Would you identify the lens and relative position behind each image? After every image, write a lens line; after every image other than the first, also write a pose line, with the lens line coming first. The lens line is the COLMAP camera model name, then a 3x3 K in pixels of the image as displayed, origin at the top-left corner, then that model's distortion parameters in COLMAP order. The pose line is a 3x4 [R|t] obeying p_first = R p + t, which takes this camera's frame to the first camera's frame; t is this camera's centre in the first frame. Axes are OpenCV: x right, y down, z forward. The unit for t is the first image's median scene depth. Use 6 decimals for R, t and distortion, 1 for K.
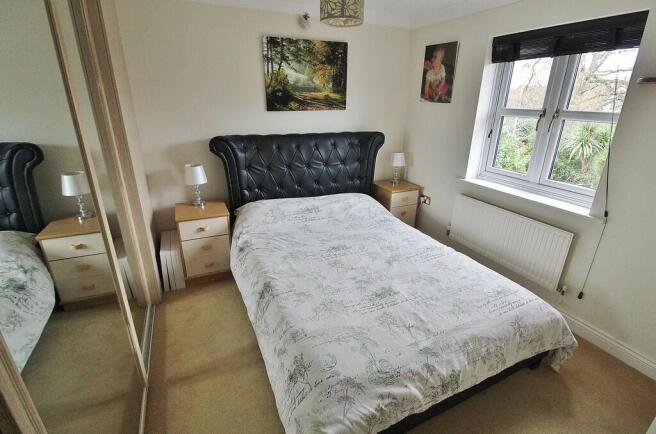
lens RADIAL K [[308.5, 0, 328.0], [0, 308.5, 217.0], [0, 0, 1]] dist [-0.020429, -0.000395]
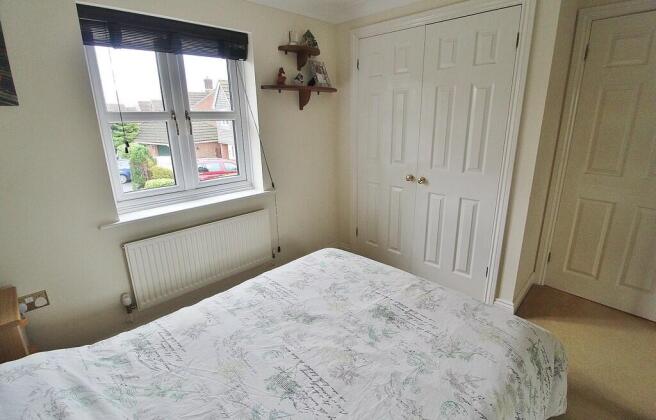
lens RADIAL K [[318.6, 0, 328.0], [0, 318.6, 210.0], [0, 0, 1]] dist [-0.003160, -0.000588]
pose [[-0.368178, -0.272469, 0.888935, -0.385690], [0.336933, 0.852007, 0.400700, -0.336287], [-0.866557, 0.447040, -0.221886, 0.971423]]
